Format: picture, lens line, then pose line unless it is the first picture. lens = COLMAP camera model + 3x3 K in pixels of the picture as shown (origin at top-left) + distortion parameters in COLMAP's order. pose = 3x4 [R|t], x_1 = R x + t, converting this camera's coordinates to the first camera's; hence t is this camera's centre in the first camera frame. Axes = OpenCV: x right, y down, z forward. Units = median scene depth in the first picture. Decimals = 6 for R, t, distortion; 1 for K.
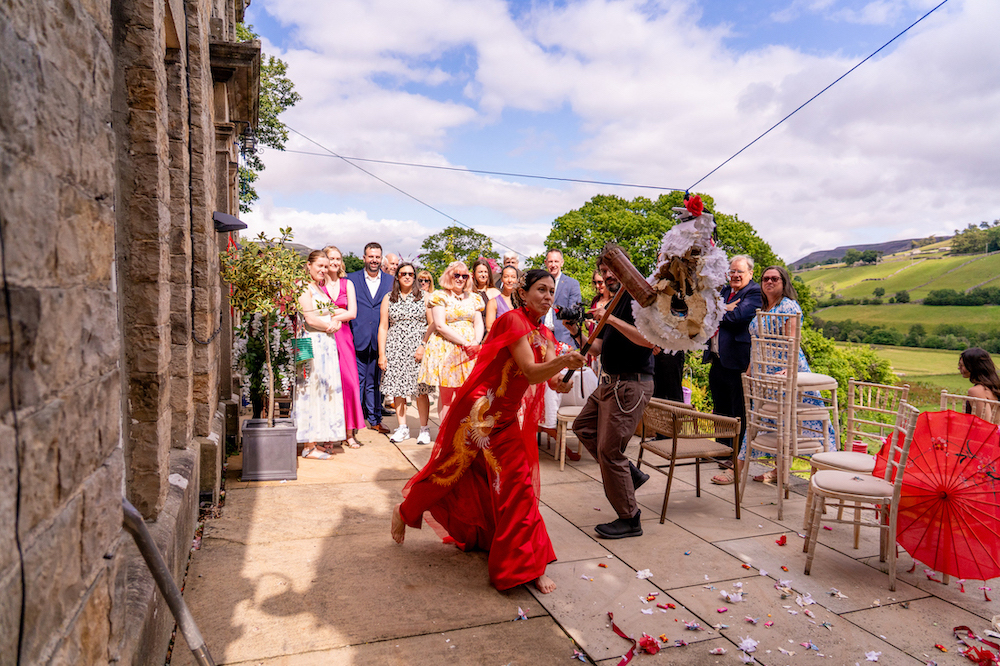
lens RADIAL K [[702.4, 0, 545.1], [0, 702.4, 332.1], [0, 0, 1]] dist [-0.029247, 0.025783]
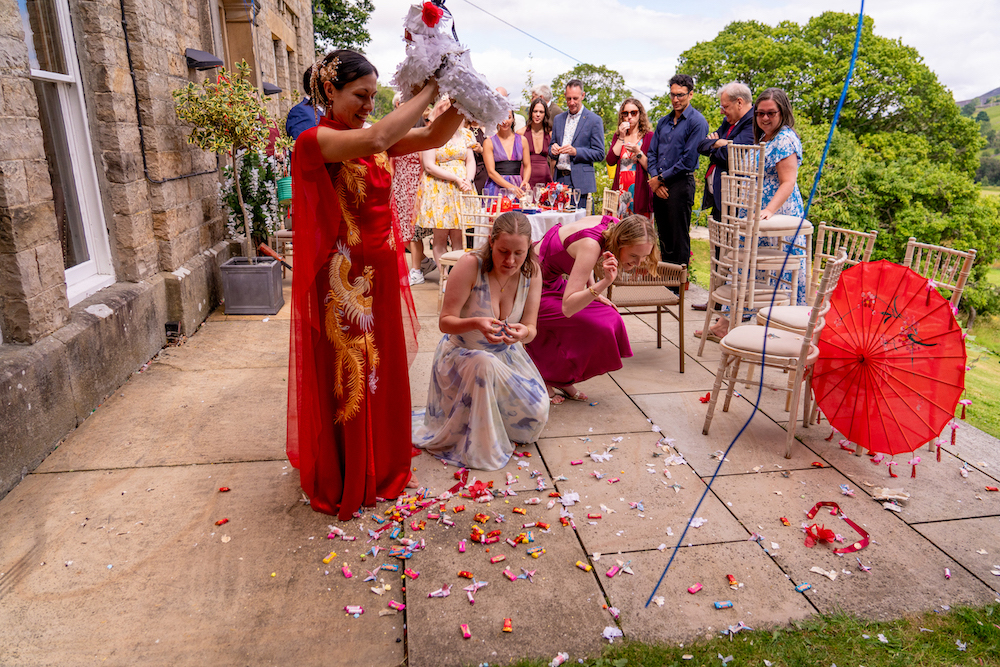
lens RADIAL K [[702.4, 0, 545.1], [0, 702.4, 332.6], [0, 0, 1]] dist [-0.029247, 0.025783]
pose [[0.978673, 0.042038, -0.201078, 0.281432], [0.002335, 0.976498, 0.215514, 0.011874], [0.205412, -0.211387, 0.955574, 0.077978]]
